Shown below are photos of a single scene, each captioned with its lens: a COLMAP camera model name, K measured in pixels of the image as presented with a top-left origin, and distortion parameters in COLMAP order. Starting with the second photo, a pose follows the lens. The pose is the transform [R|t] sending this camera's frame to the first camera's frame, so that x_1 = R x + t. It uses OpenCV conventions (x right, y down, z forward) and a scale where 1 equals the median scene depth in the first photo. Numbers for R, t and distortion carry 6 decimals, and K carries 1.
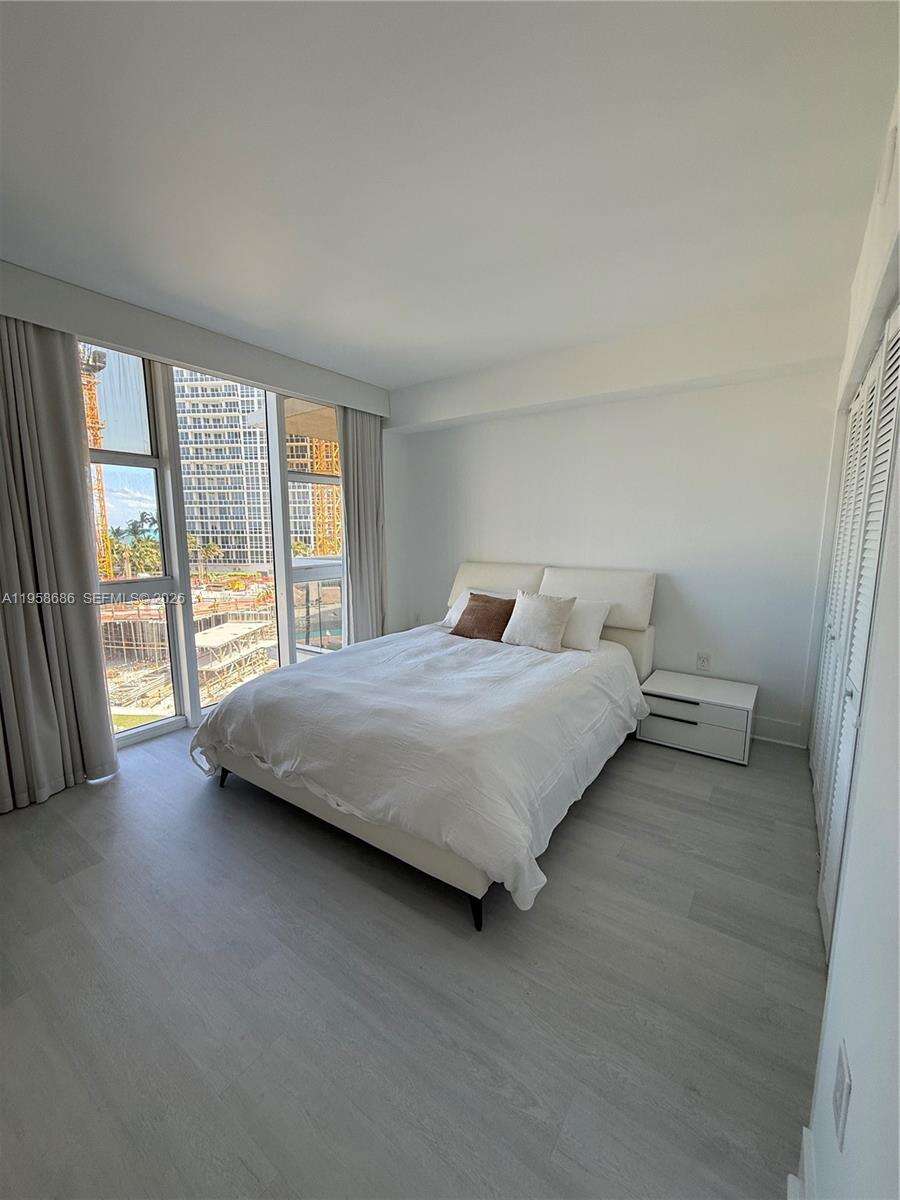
lens RADIAL K [[478.2, 0, 454.8], [0, 478.2, 599.7], [0, 0, 1]] dist [-0.003069, -0.000293]
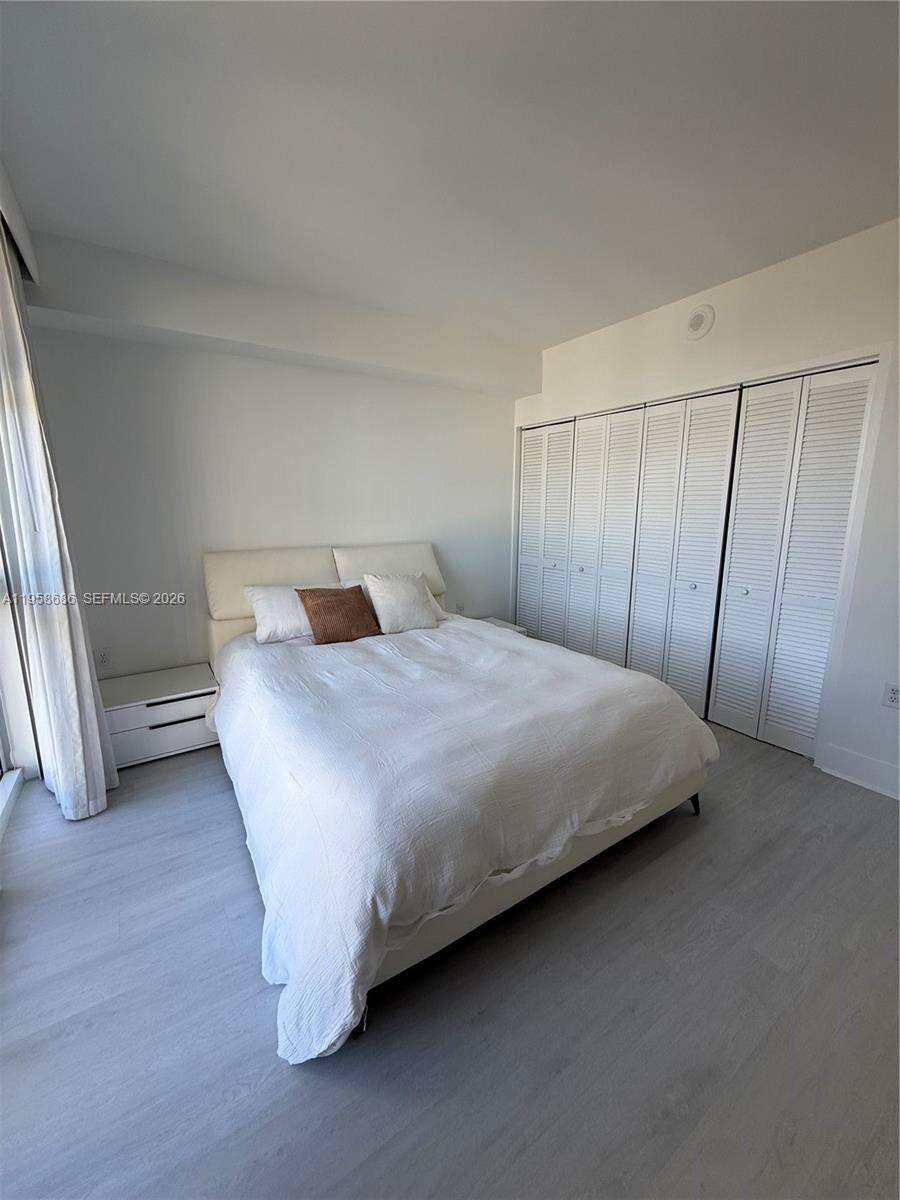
lens RADIAL K [[478.2, 0, 451.3], [0, 478.2, 596.7], [0, 0, 1]] dist [-0.003069, -0.000293]
pose [[0.360751, -0.173539, 0.916375, -0.782359], [0.137920, 0.981661, 0.131607, -0.093288], [-0.922408, 0.078909, 0.378070, 0.663037]]
